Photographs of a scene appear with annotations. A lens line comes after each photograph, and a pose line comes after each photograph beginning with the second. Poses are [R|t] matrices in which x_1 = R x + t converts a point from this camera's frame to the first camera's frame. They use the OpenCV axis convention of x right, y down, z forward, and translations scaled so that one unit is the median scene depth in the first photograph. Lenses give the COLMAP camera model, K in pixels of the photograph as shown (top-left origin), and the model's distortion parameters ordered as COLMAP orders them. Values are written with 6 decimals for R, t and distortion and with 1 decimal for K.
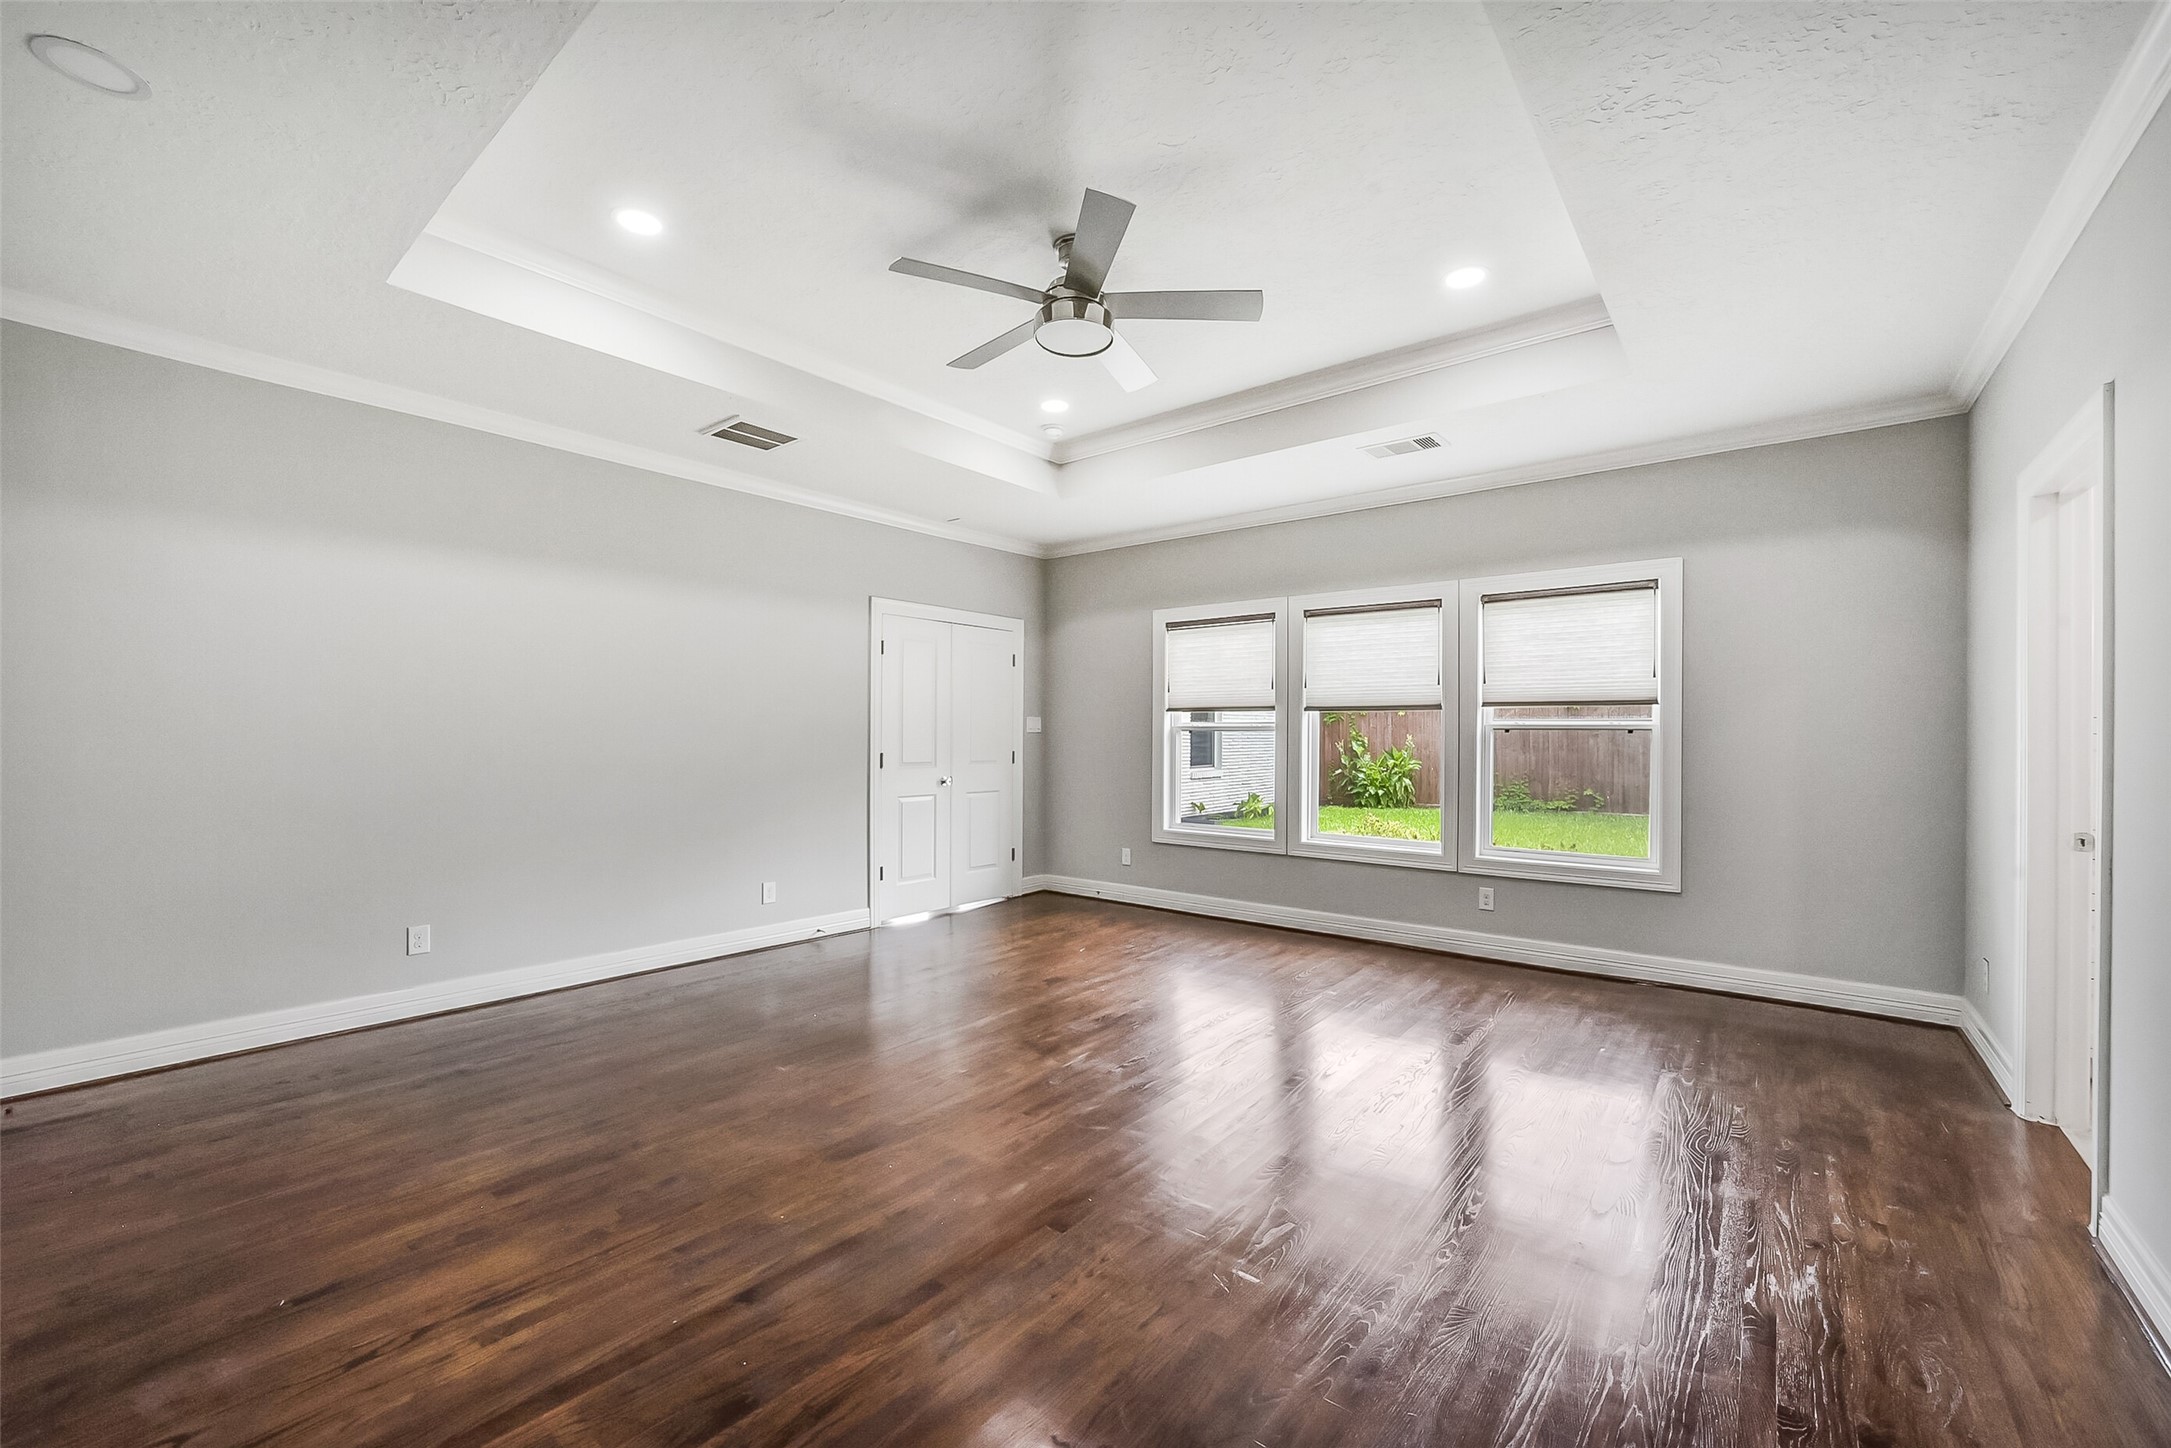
lens RADIAL K [[856.7, 0, 1085.5], [0, 856.7, 724.0], [0, 0, 1]] dist [-0.061861, 0.019929]
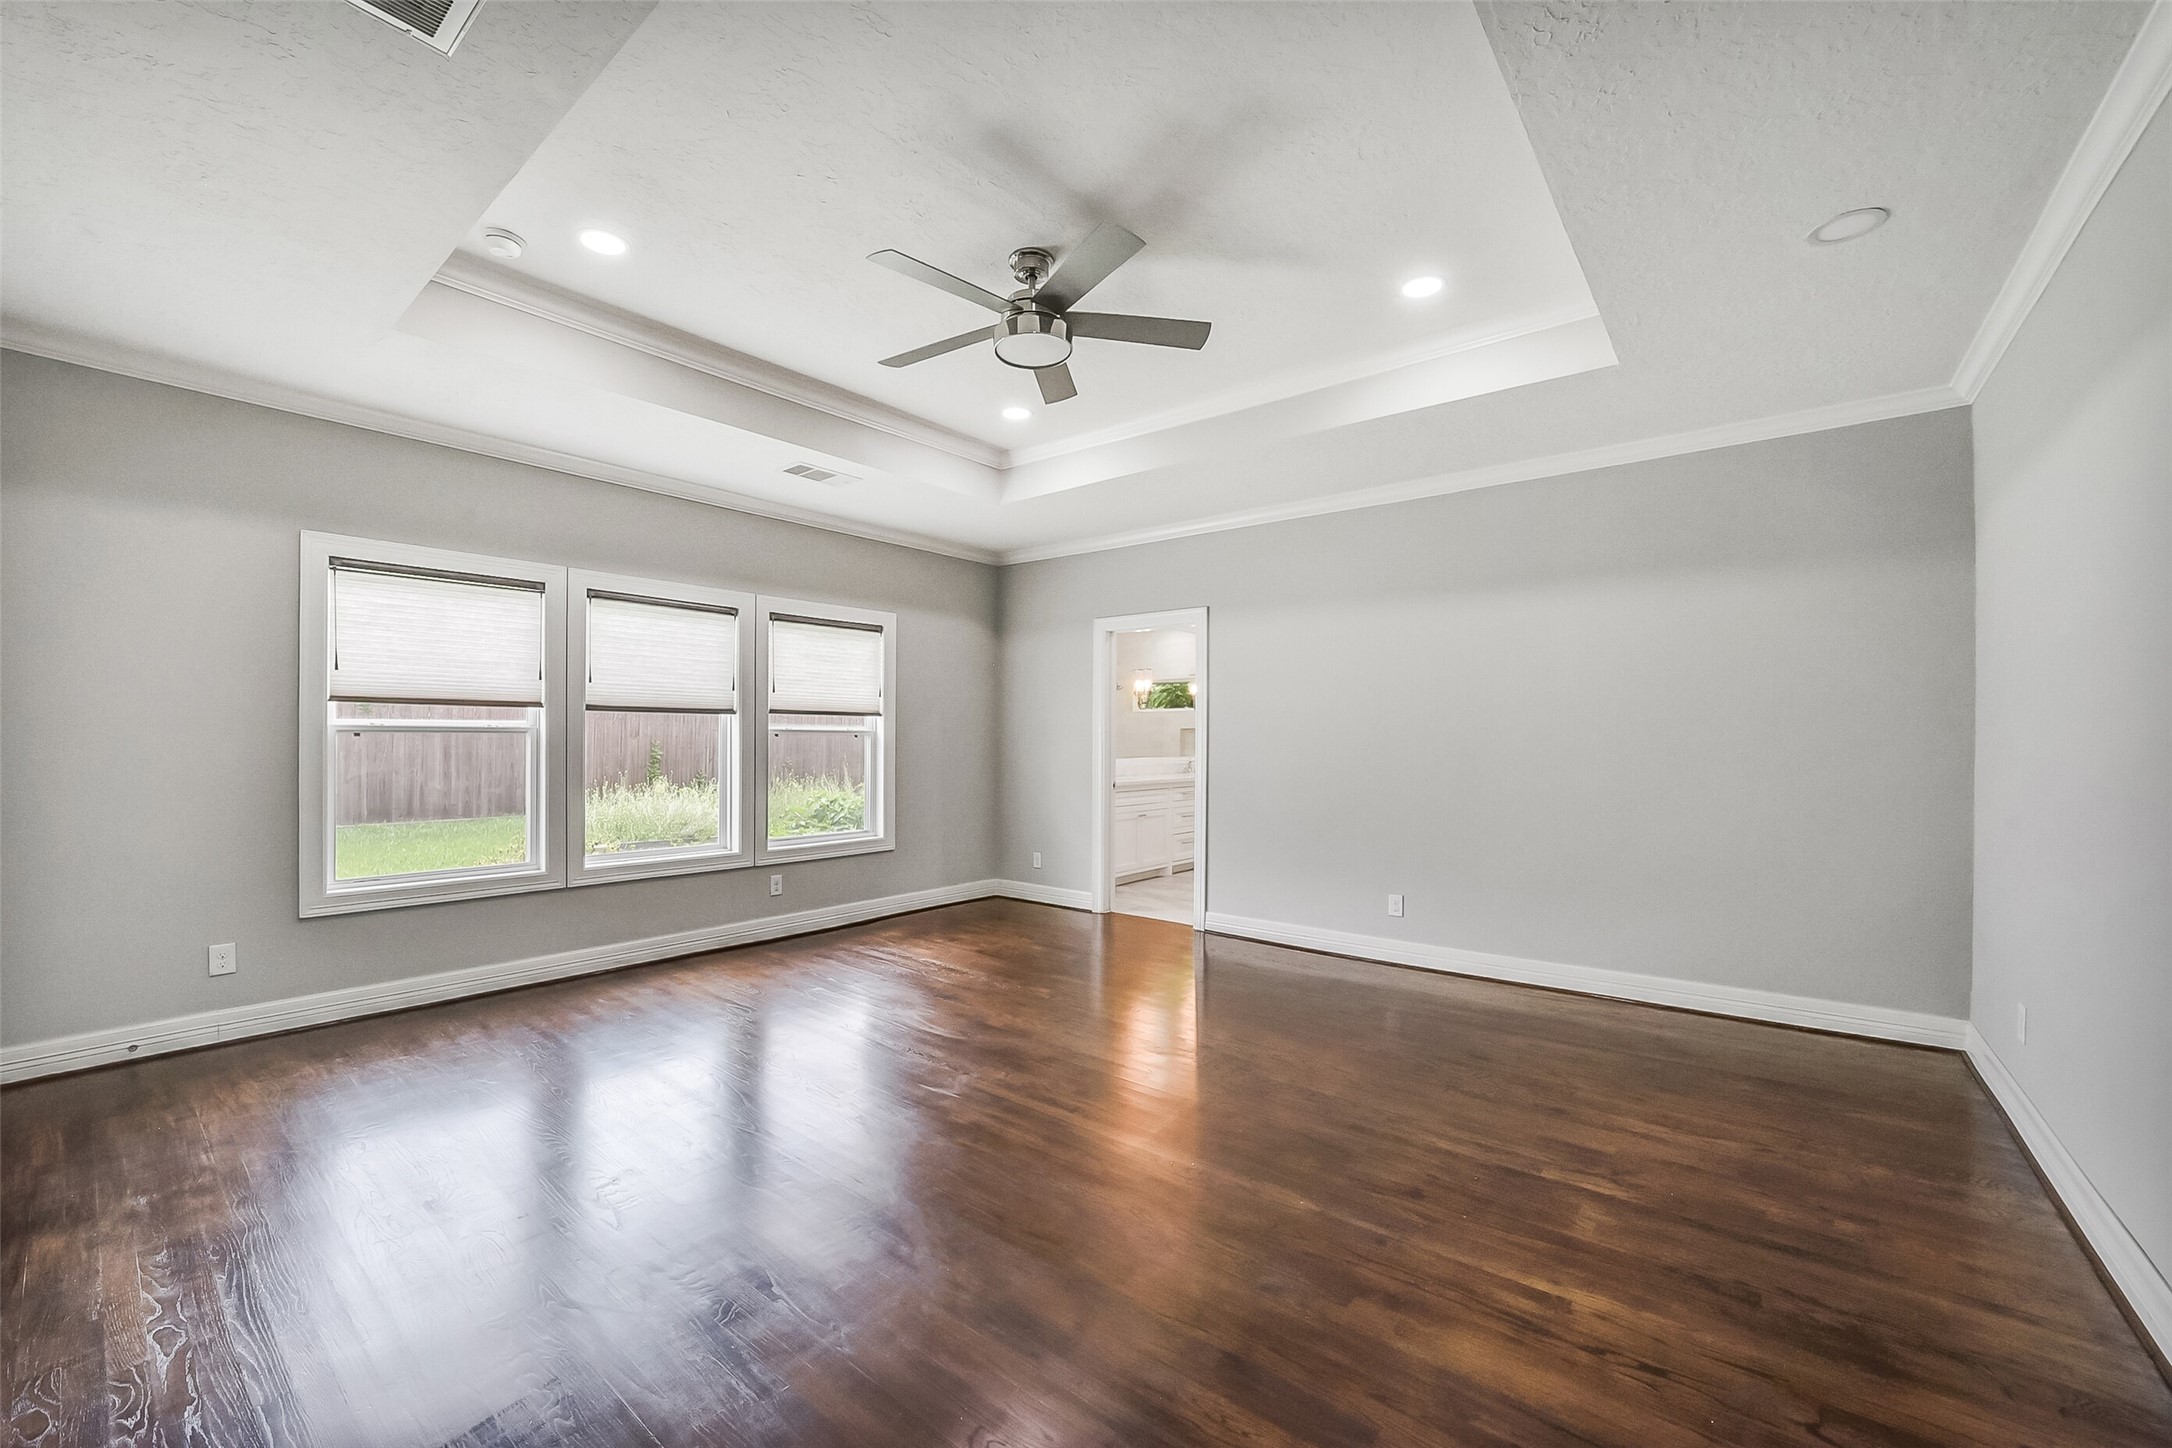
lens RADIAL K [[871.0, 0, 1086.0], [0, 871.0, 724.0], [0, 0, 1]] dist [-0.001173, -0.000092]
pose [[0.001489, 0.011816, 0.999929, -0.701994], [-0.016222, 0.999799, -0.011791, 0.000565], [-0.999867, -0.016204, 0.001681, 0.608367]]
